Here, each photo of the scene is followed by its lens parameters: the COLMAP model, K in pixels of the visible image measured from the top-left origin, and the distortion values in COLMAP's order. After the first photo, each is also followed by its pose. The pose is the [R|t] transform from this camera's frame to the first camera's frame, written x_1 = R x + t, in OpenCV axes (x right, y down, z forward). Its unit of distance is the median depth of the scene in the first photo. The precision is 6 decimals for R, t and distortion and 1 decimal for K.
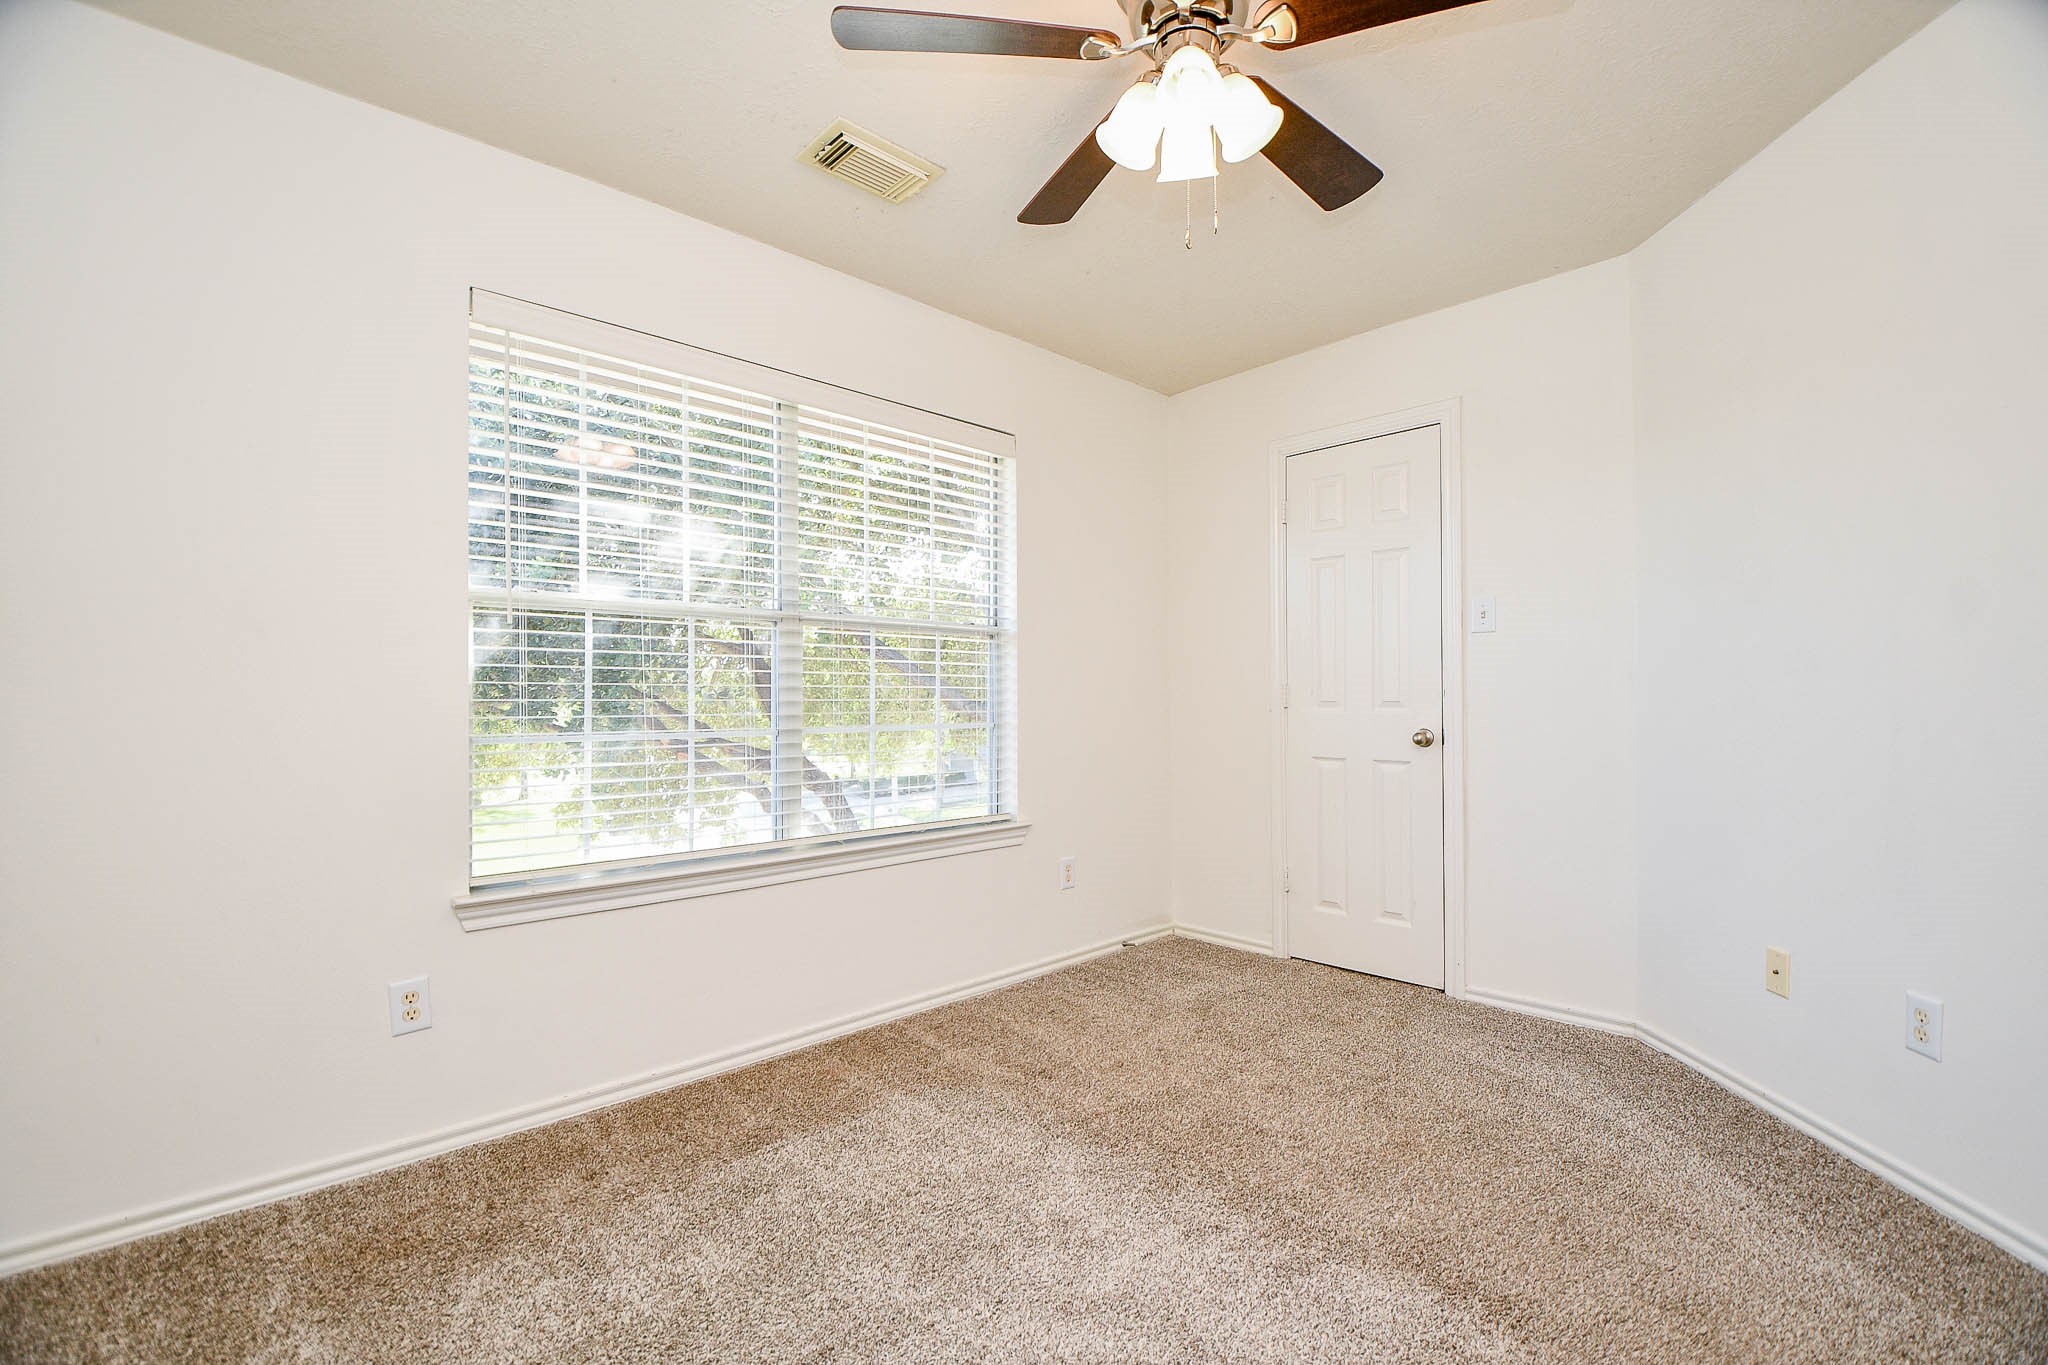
lens RADIAL K [[904.8, 0, 1030.2], [0, 904.8, 691.7], [0, 0, 1]] dist [-0.001741, -0.013863]
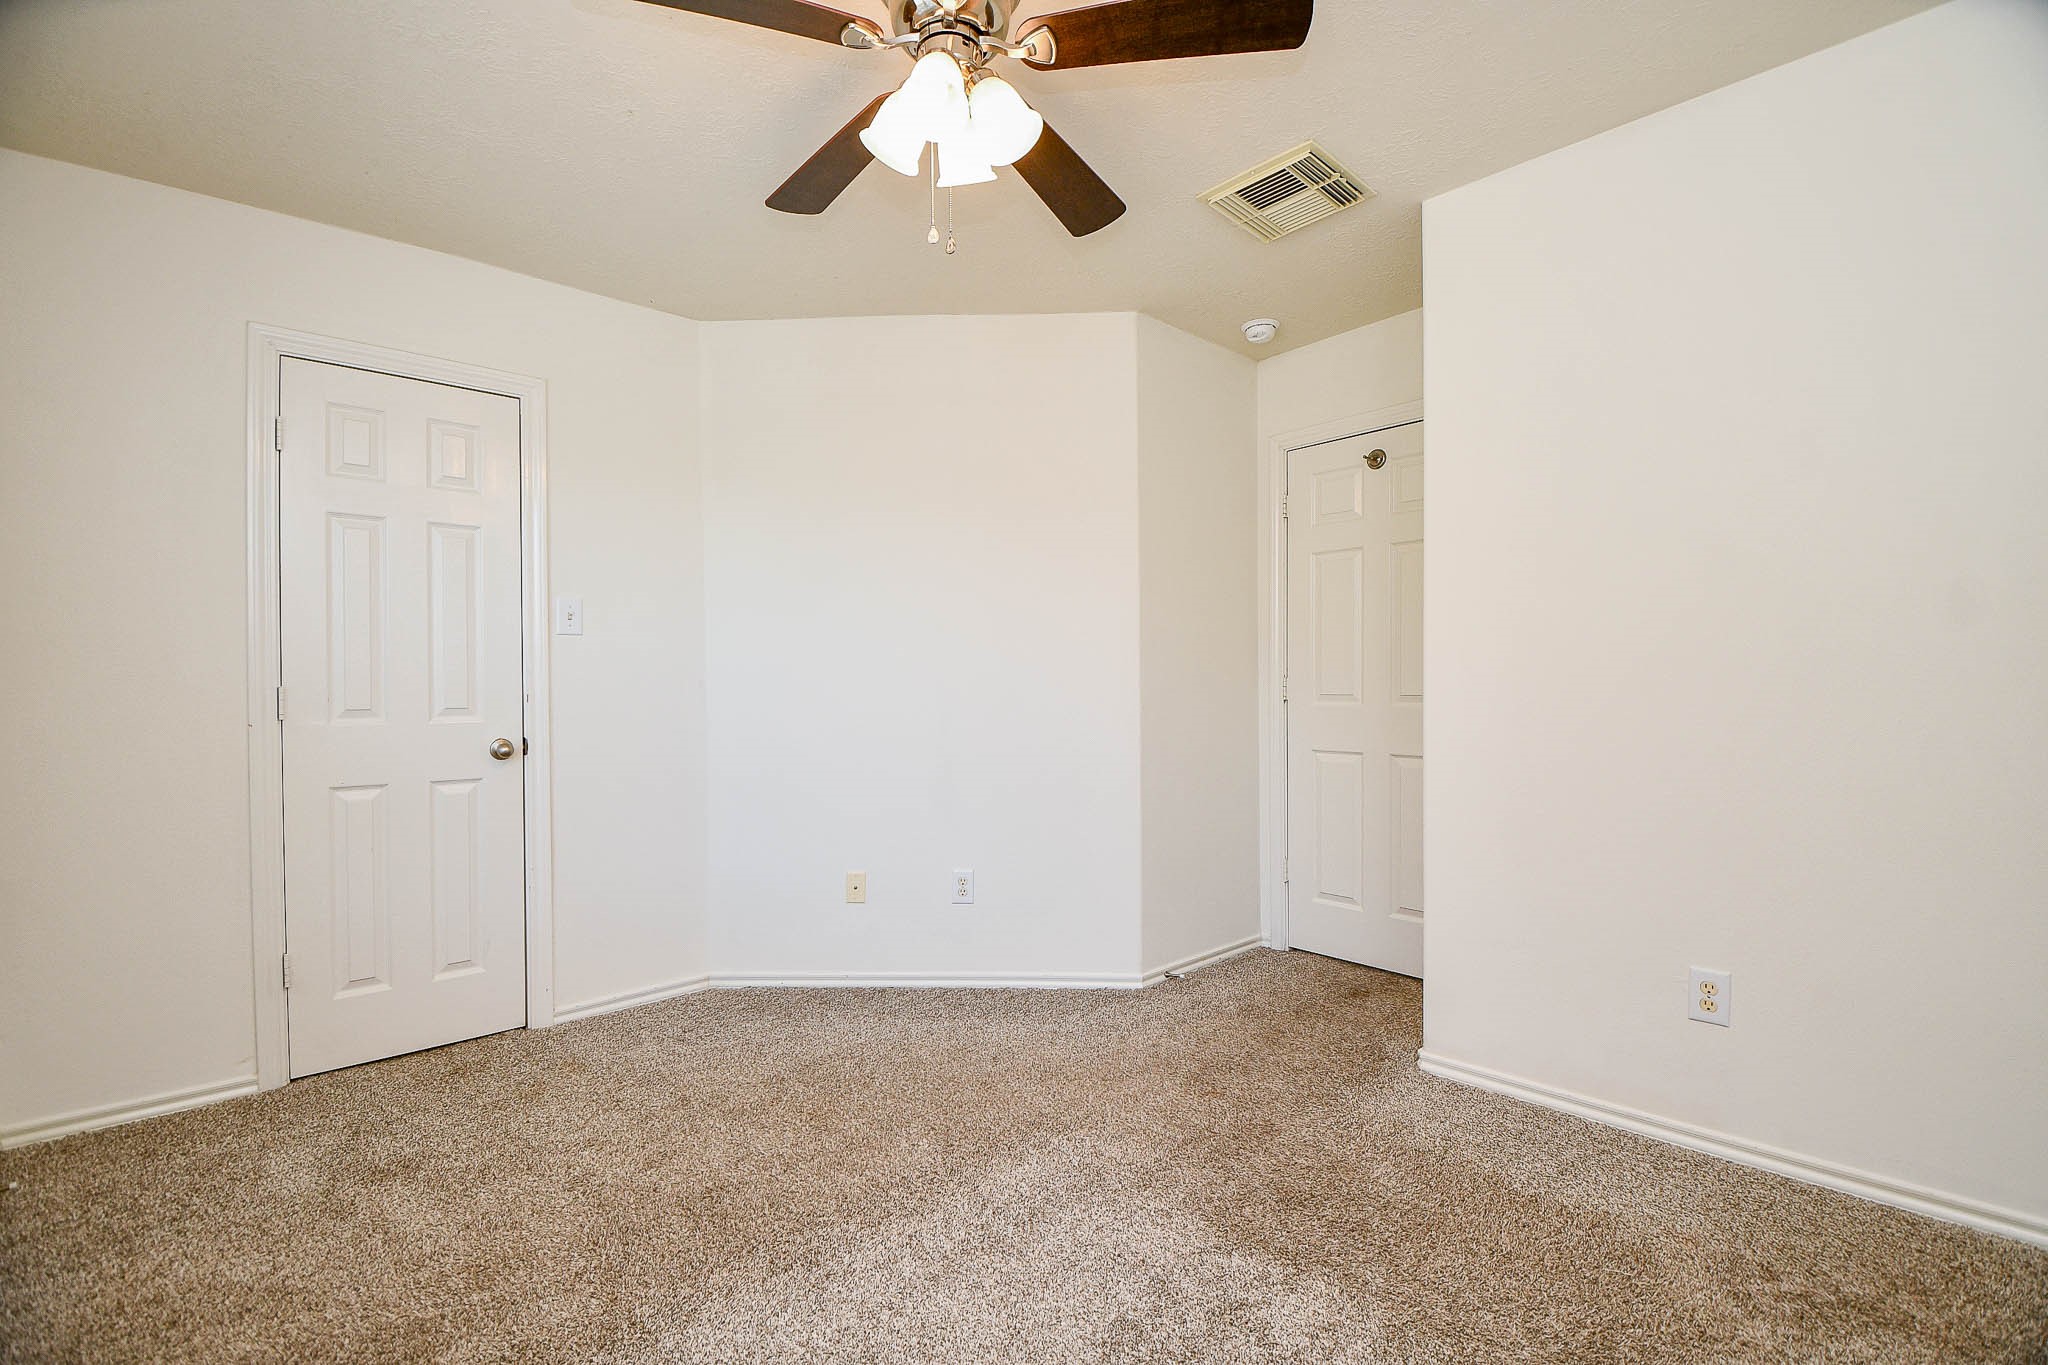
lens RADIAL K [[904.8, 0, 1030.2], [0, 904.8, 691.7], [0, 0, 1]] dist [-0.001741, -0.013863]
pose [[0.032636, 0.002890, 0.999463, -0.436310], [0.008562, 0.999958, -0.003171, 0.001940], [-0.999431, 0.008660, 0.032610, 0.466543]]
